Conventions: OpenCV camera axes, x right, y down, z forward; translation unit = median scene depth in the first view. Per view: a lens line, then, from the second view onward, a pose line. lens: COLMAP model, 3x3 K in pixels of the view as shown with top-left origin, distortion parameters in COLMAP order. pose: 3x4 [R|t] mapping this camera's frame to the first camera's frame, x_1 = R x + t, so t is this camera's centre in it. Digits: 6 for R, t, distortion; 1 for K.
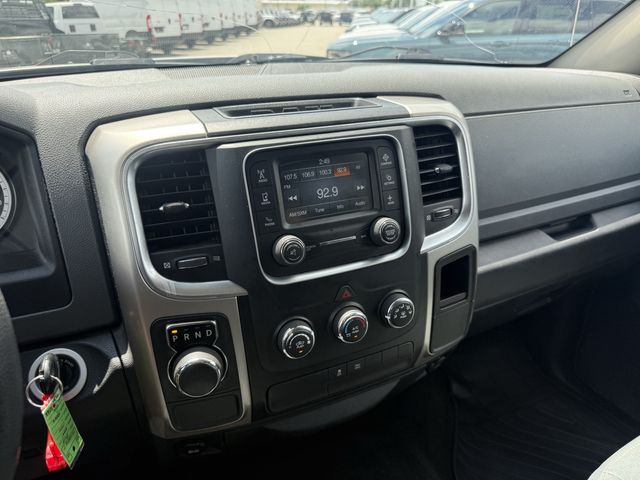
lens RADIAL K [[454.4, 0, 320.0], [0, 454.4, 240.0], [0, 0, 1]] dist [0.126271, -0.211845]
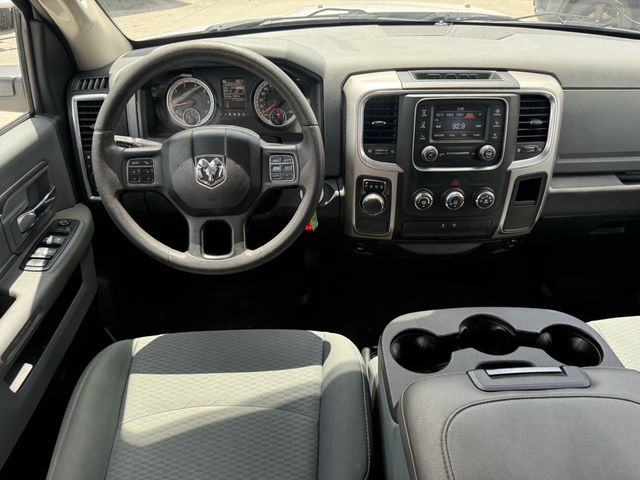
lens RADIAL K [[454.4, 0, 320.0], [0, 454.4, 240.0], [0, 0, 1]] dist [0.126271, -0.211845]
pose [[0.914422, 0.239295, -0.326451, 0.216995], [-0.175991, 0.961354, 0.211722, 0.040631], [0.364499, -0.136150, 0.921197, -0.959553]]
